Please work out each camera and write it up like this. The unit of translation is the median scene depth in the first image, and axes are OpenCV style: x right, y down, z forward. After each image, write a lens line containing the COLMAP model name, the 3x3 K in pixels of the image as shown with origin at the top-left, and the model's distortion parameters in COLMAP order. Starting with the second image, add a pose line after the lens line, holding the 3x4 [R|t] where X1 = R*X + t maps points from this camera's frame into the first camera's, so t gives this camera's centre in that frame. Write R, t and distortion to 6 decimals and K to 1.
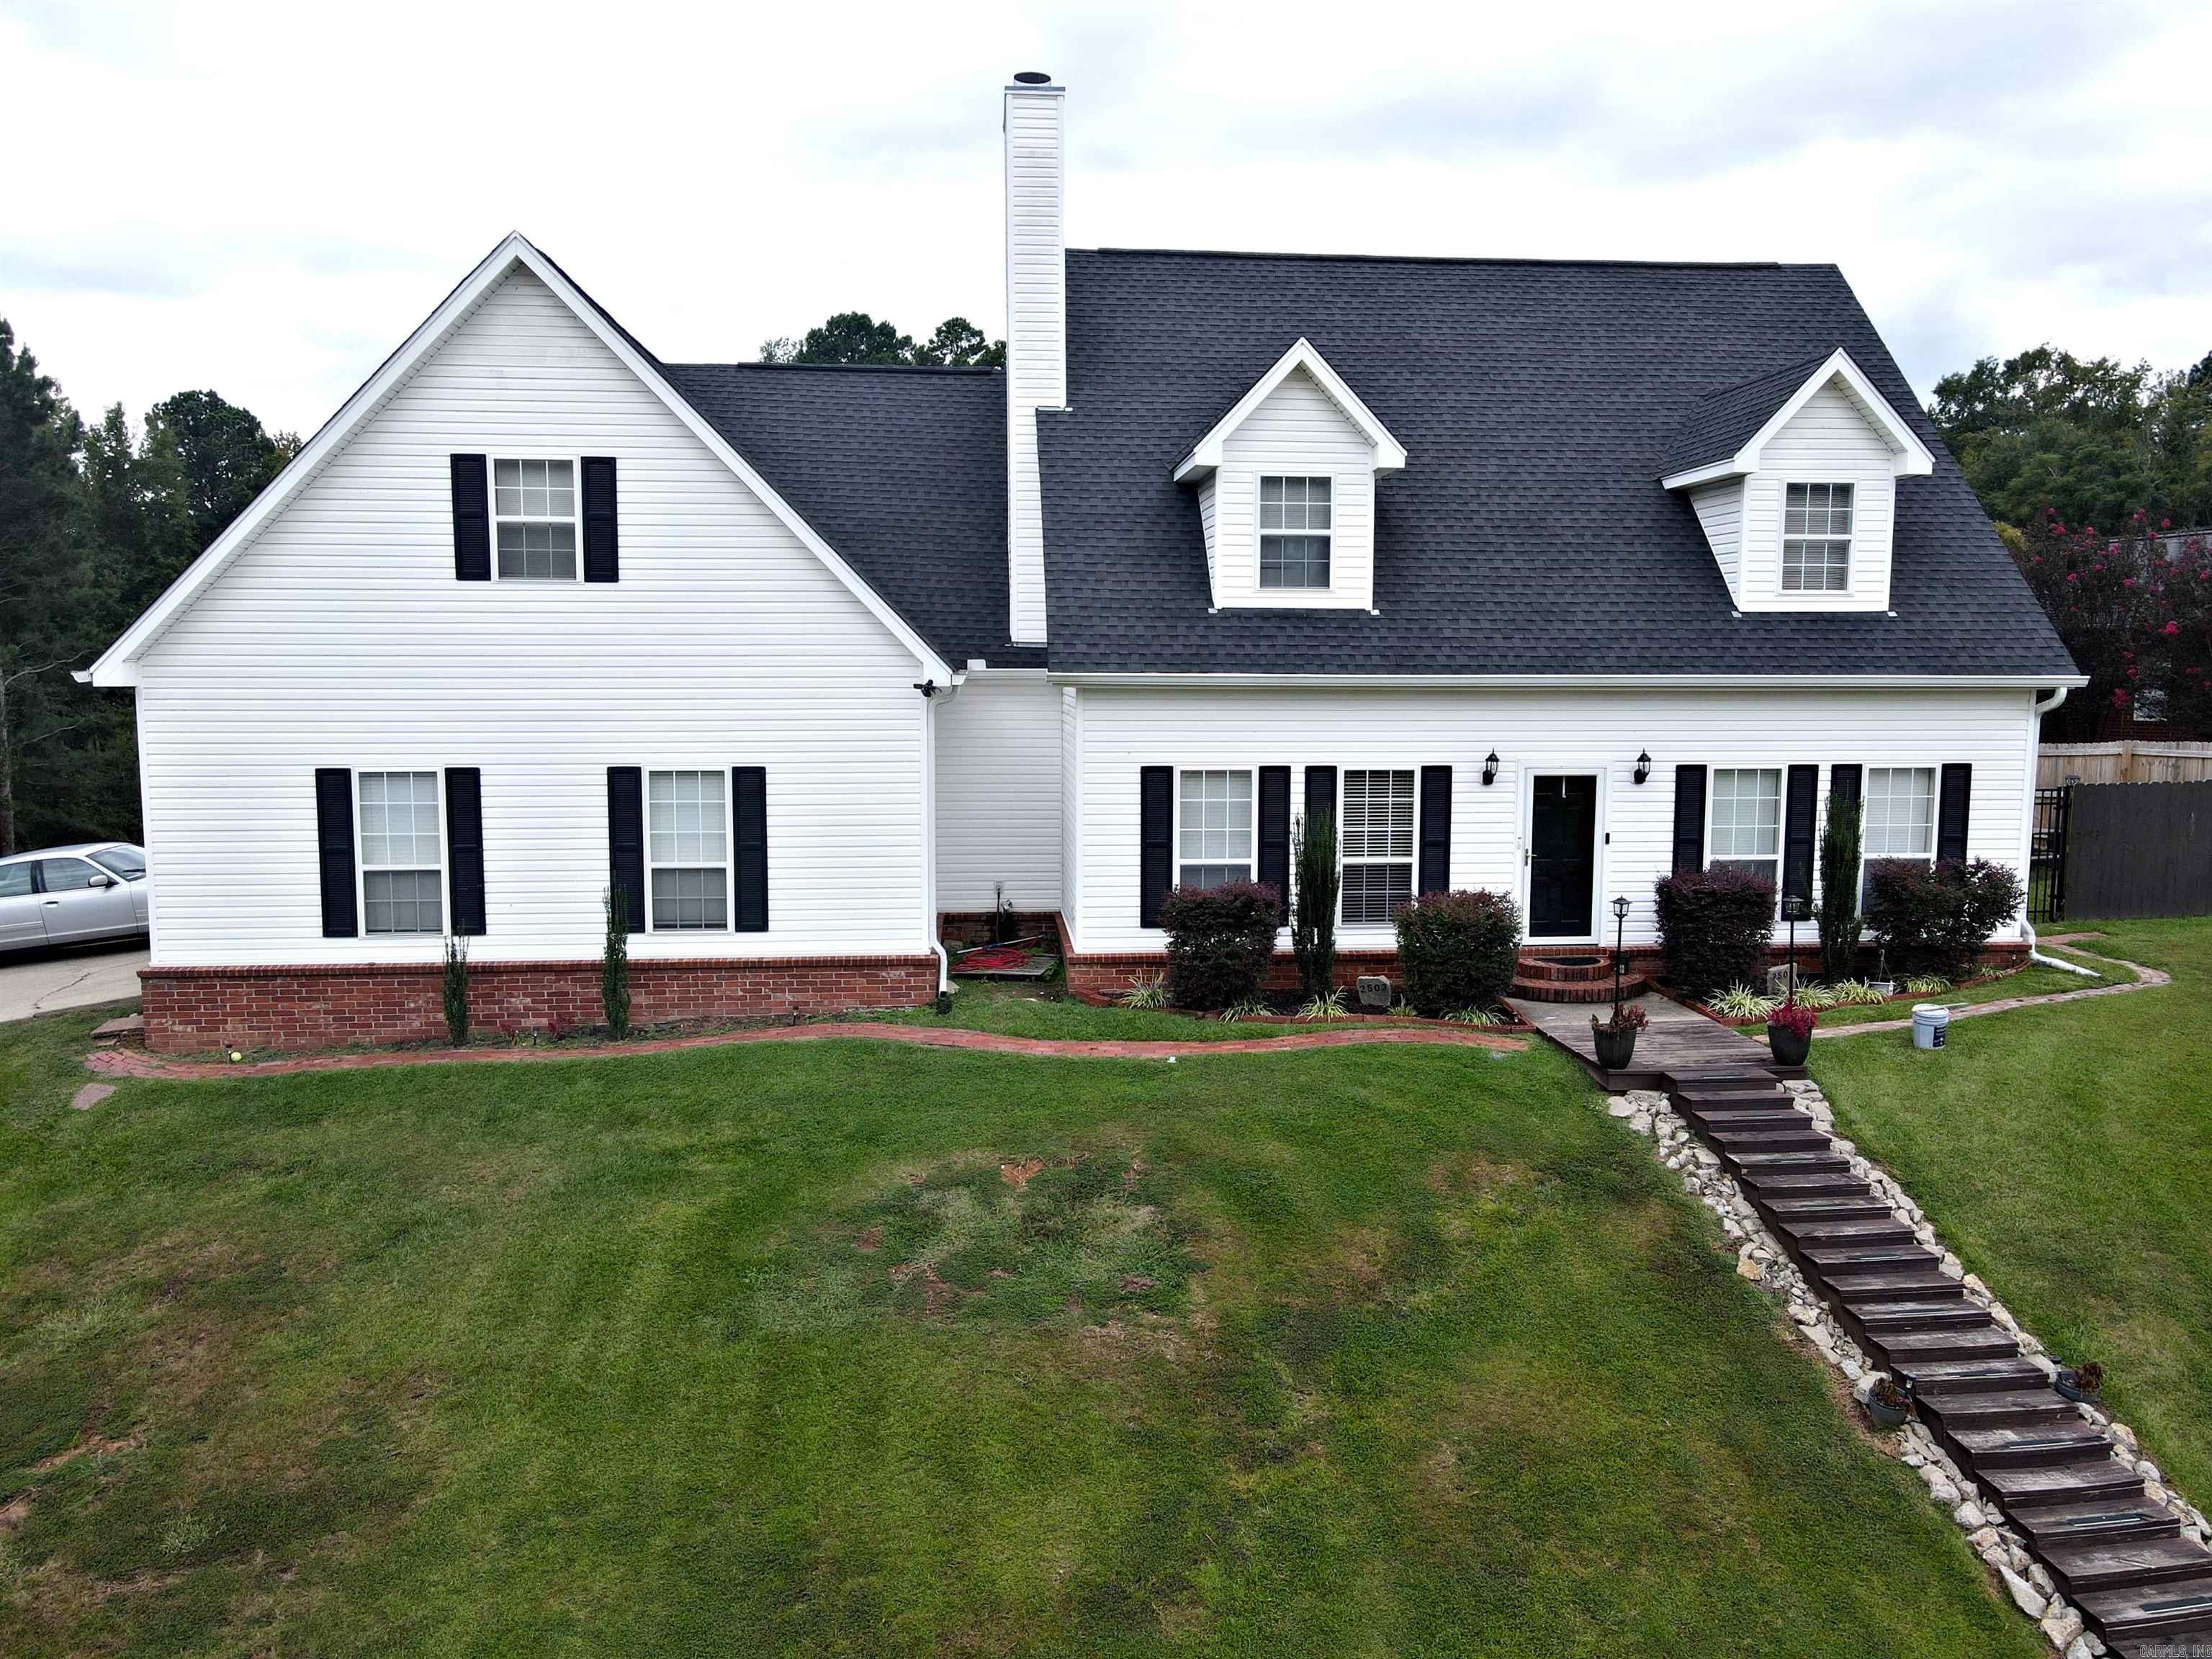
lens RADIAL K [[1618.5, 0, 1114.1], [0, 1618.5, 830.4], [0, 0, 1]] dist [-0.002205, 0.029168]
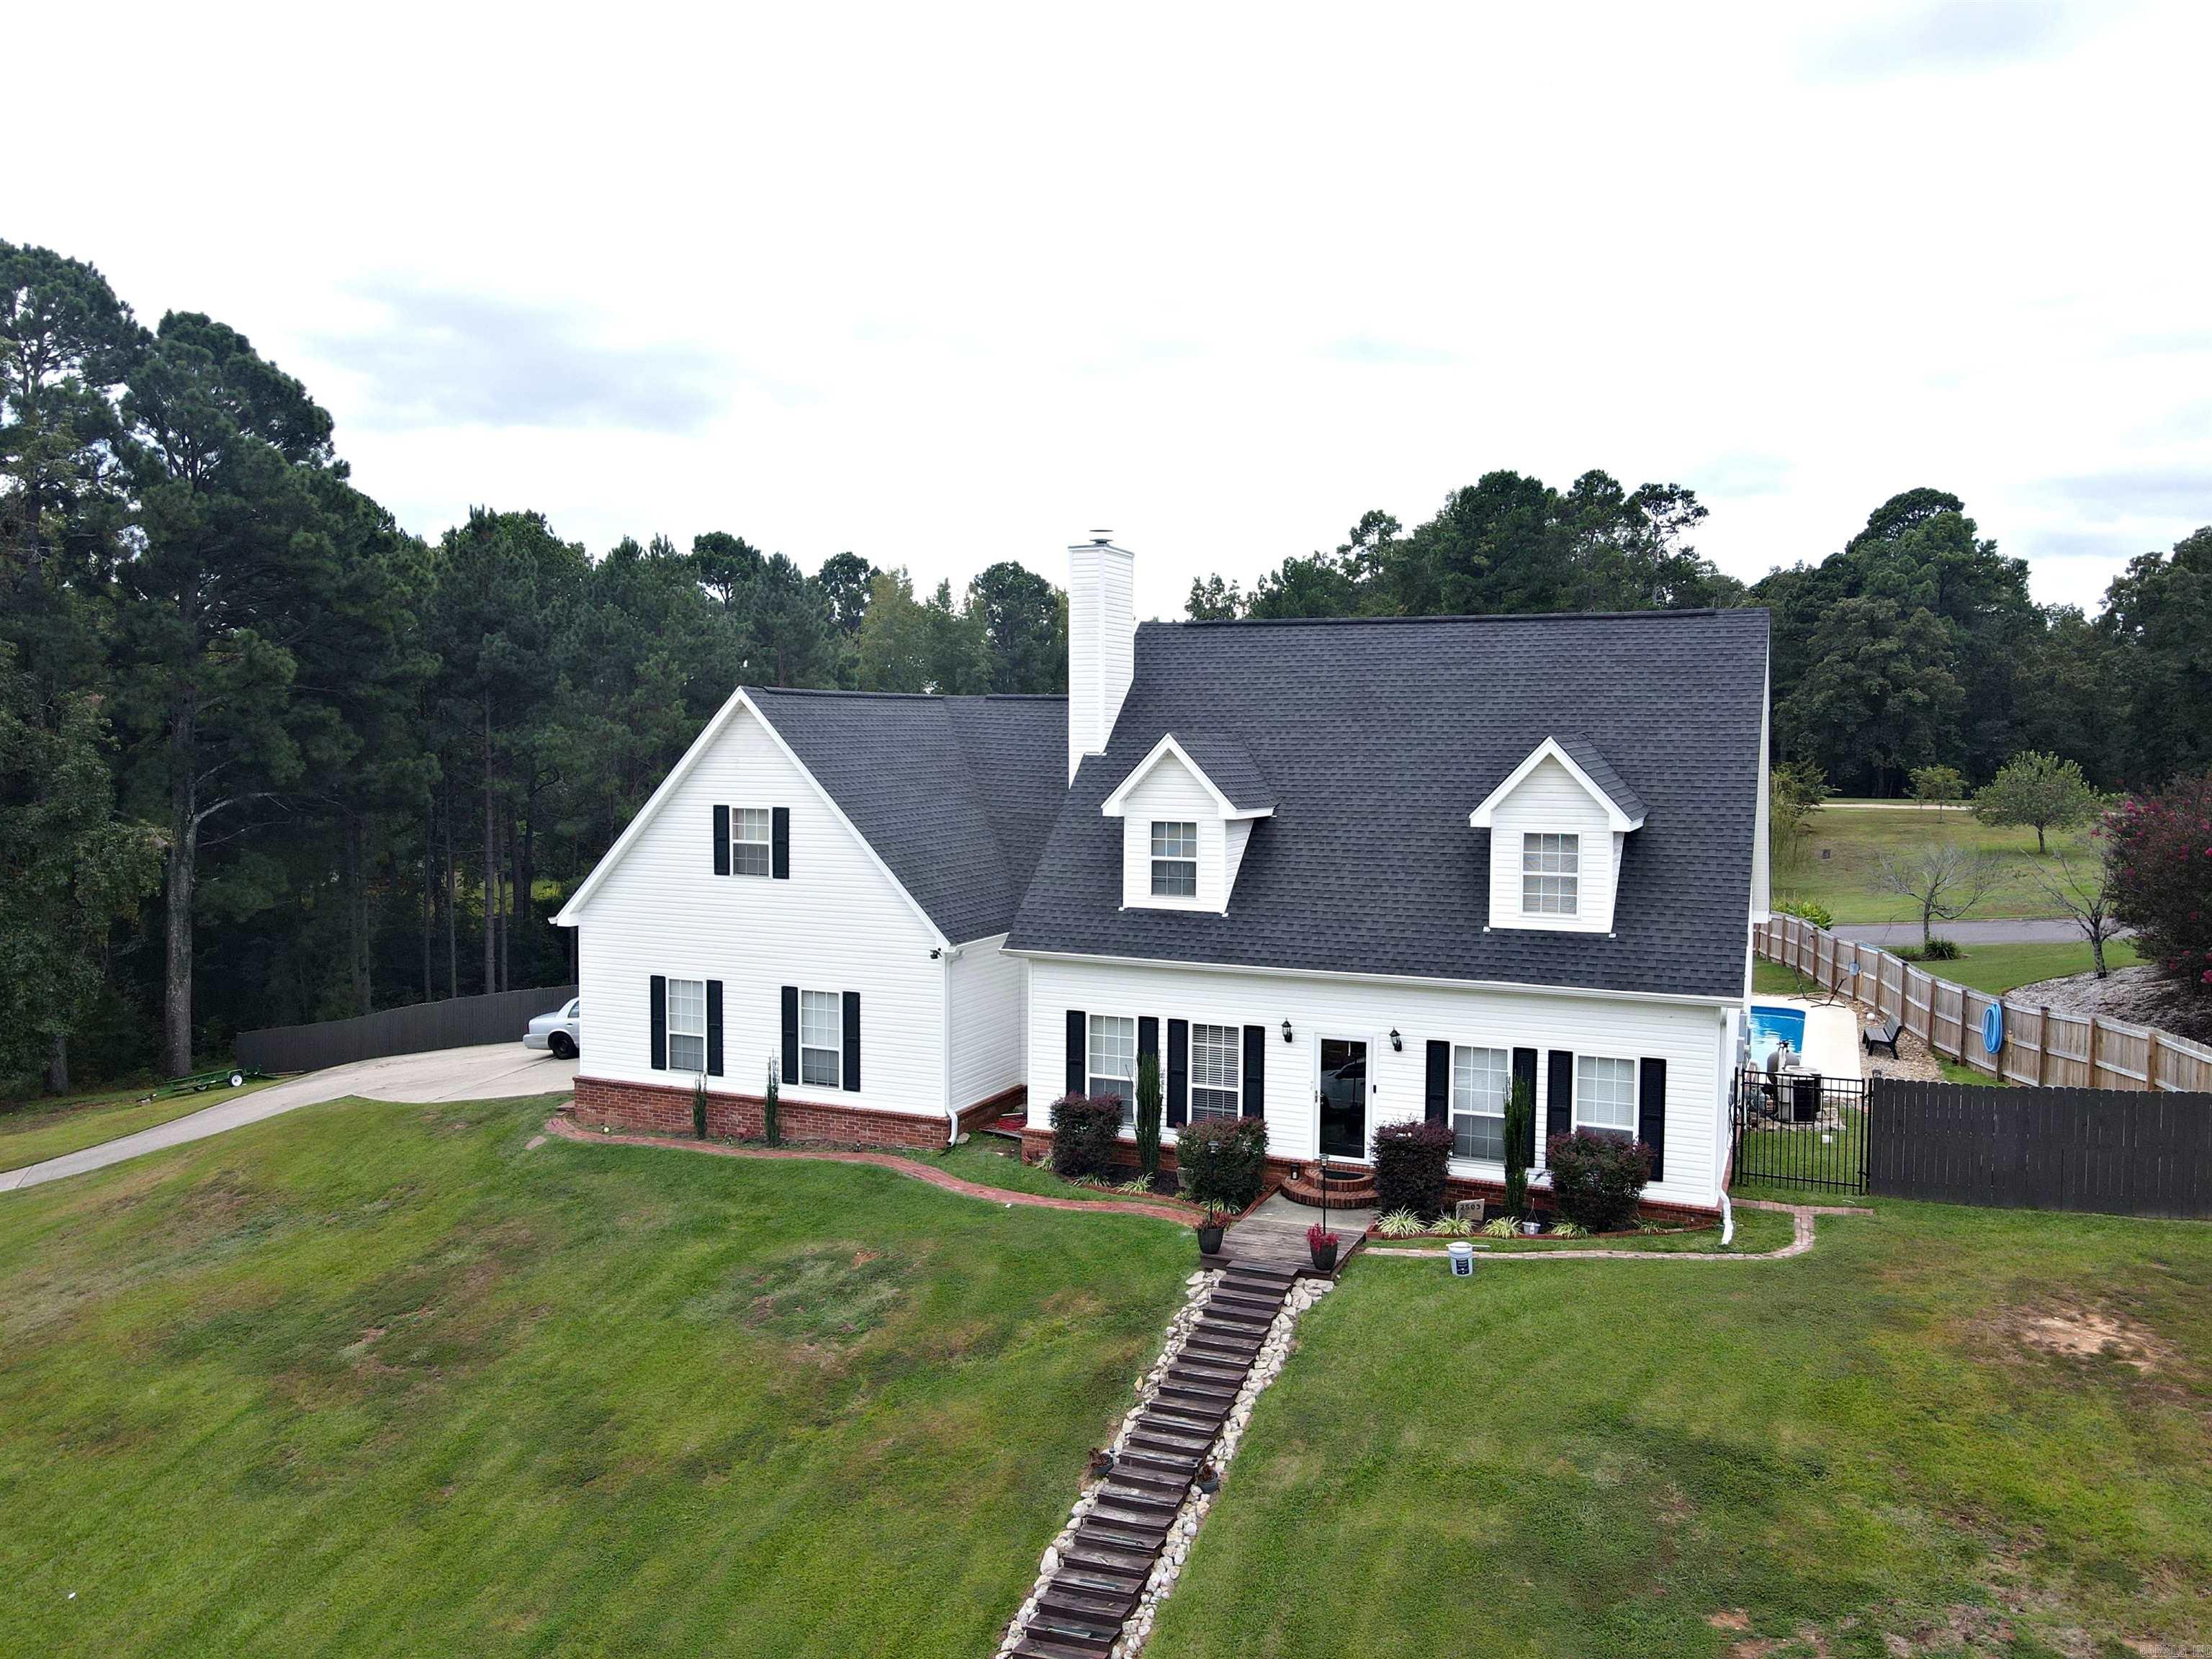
lens RADIAL K [[1618.5, 0, 1114.1], [0, 1618.5, 830.4], [0, 0, 1]] dist [-0.002205, 0.029168]
pose [[0.877547, 0.032134, -0.478414, 0.787930], [-0.055768, 0.997820, -0.035273, -0.158308], [0.476237, 0.057634, 0.877426, -0.331750]]
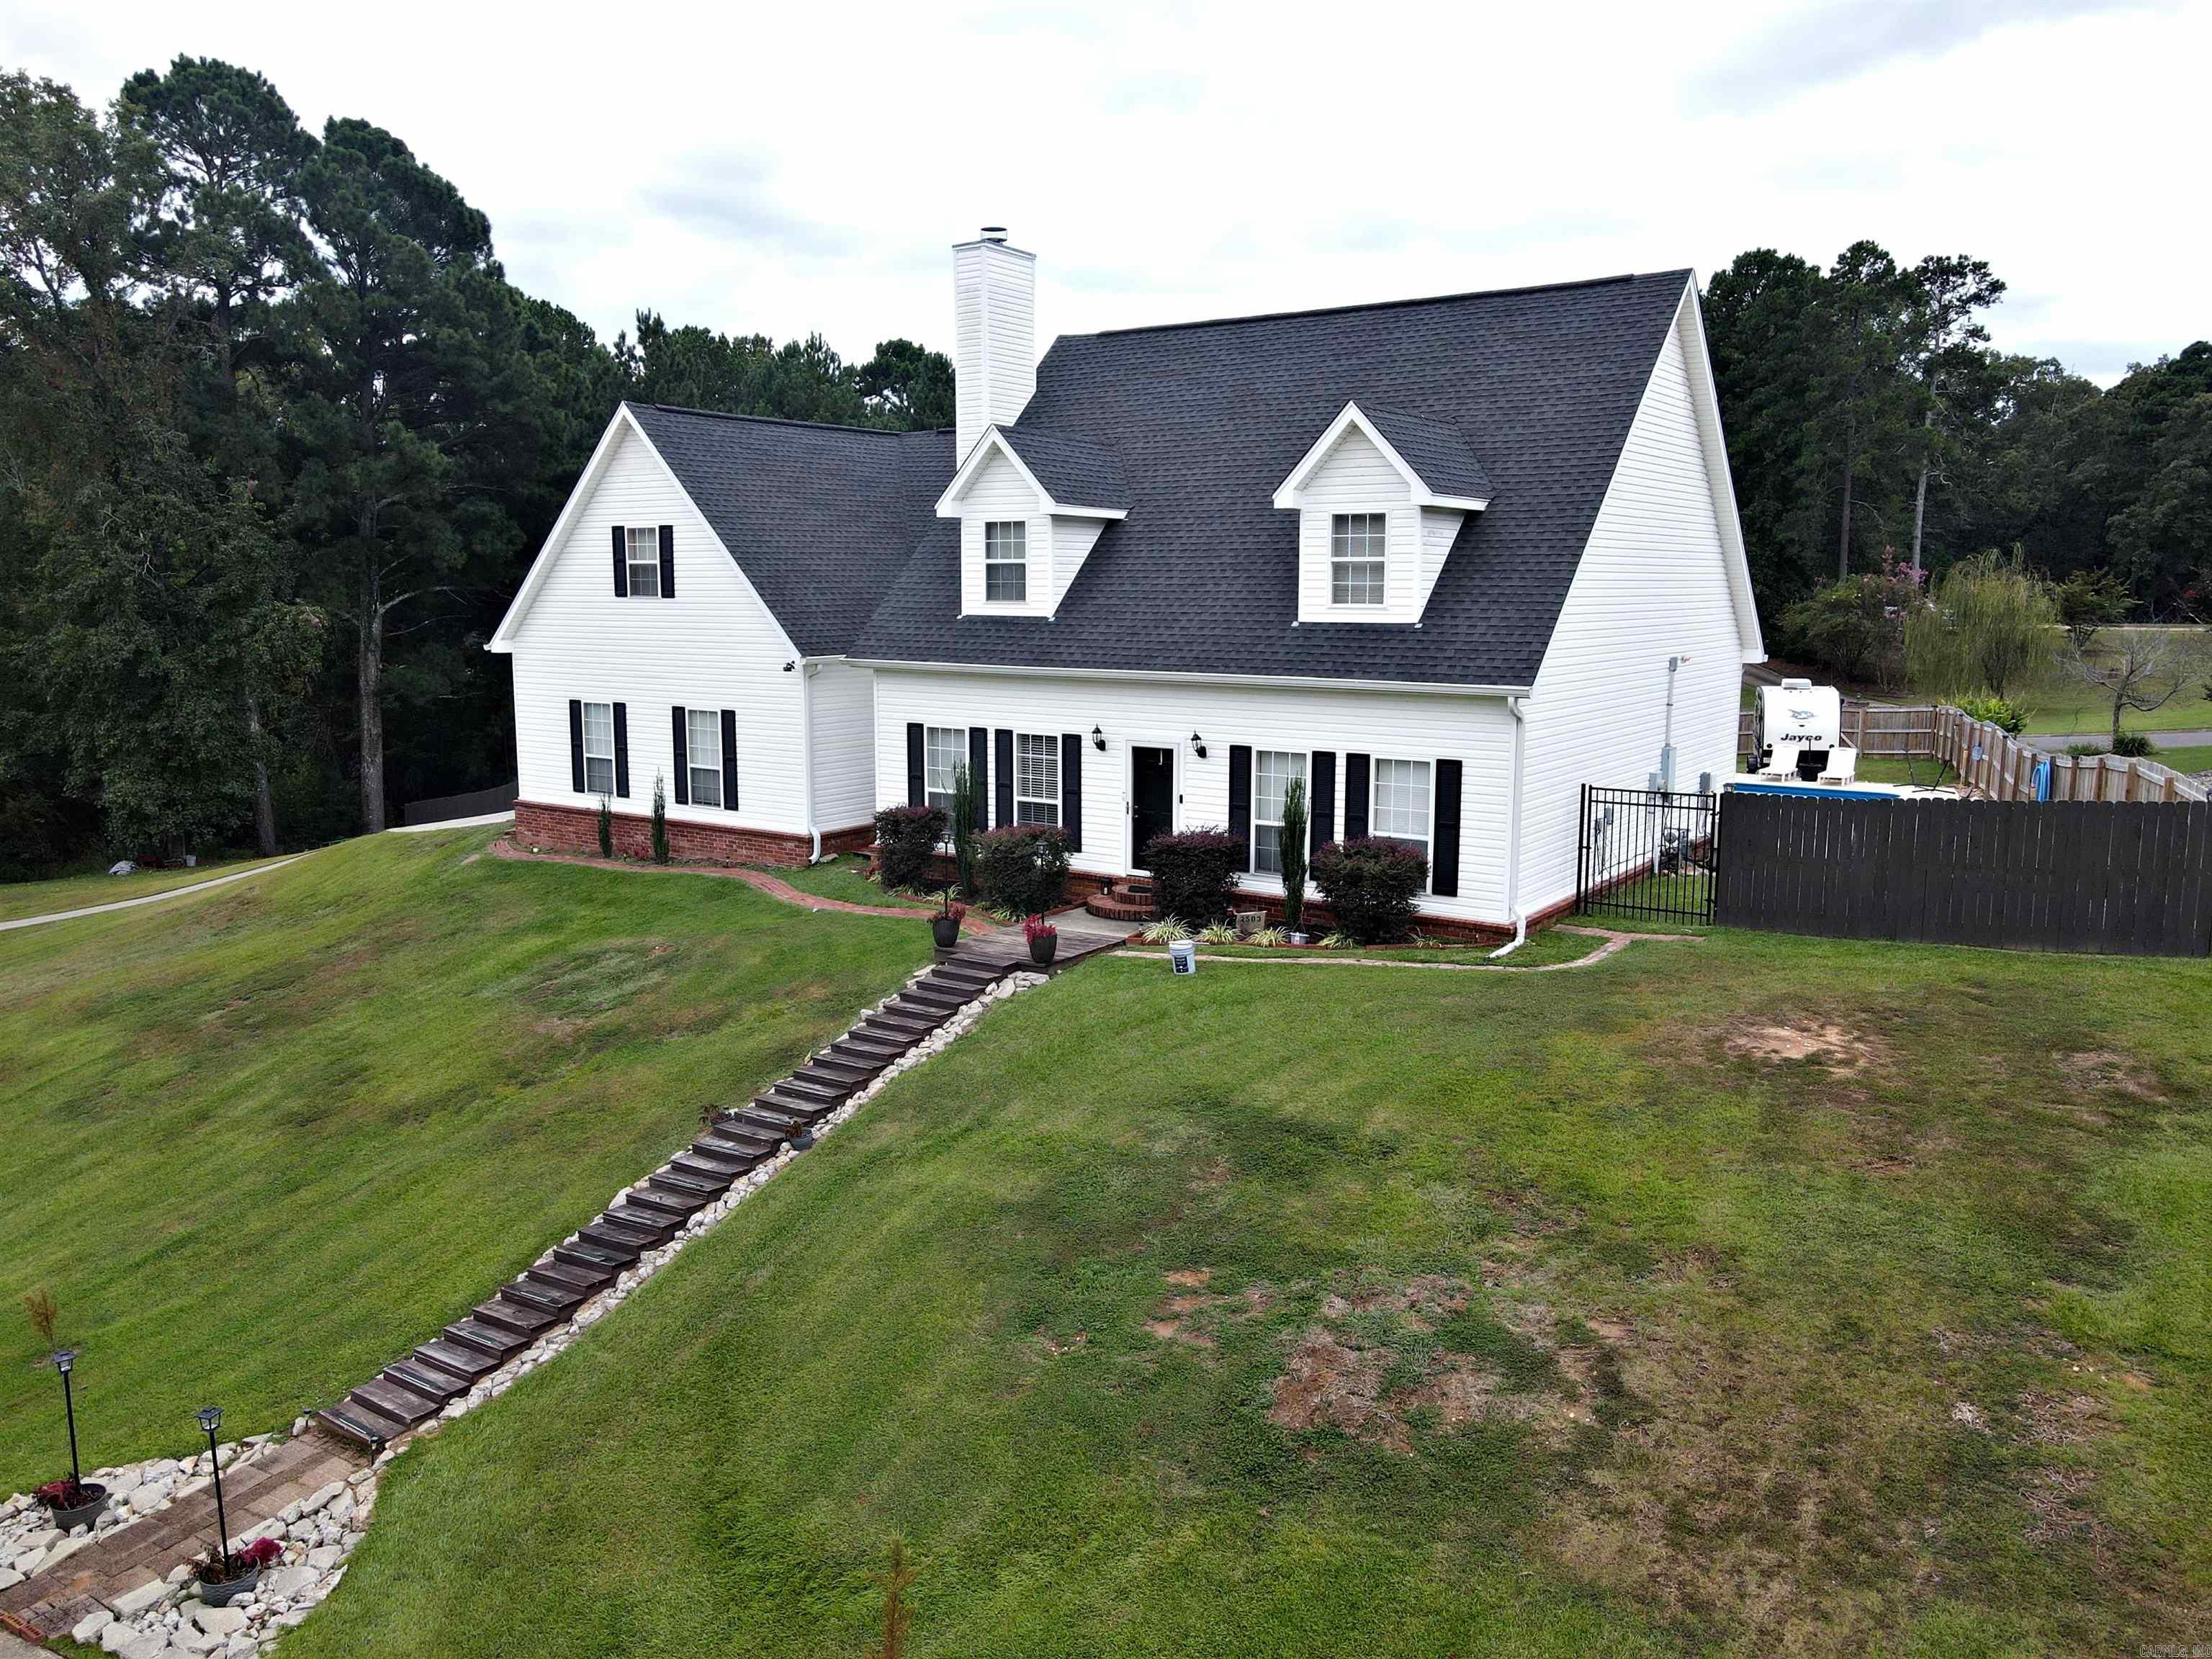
lens RADIAL K [[1618.5, 0, 1114.1], [0, 1618.5, 830.4], [0, 0, 1]] dist [-0.002205, 0.029168]
pose [[0.768058, 0.096152, -0.633120, 1.116265], [-0.069454, 0.995339, 0.066905, -0.054025], [0.636602, -0.007414, 0.771157, -0.020988]]
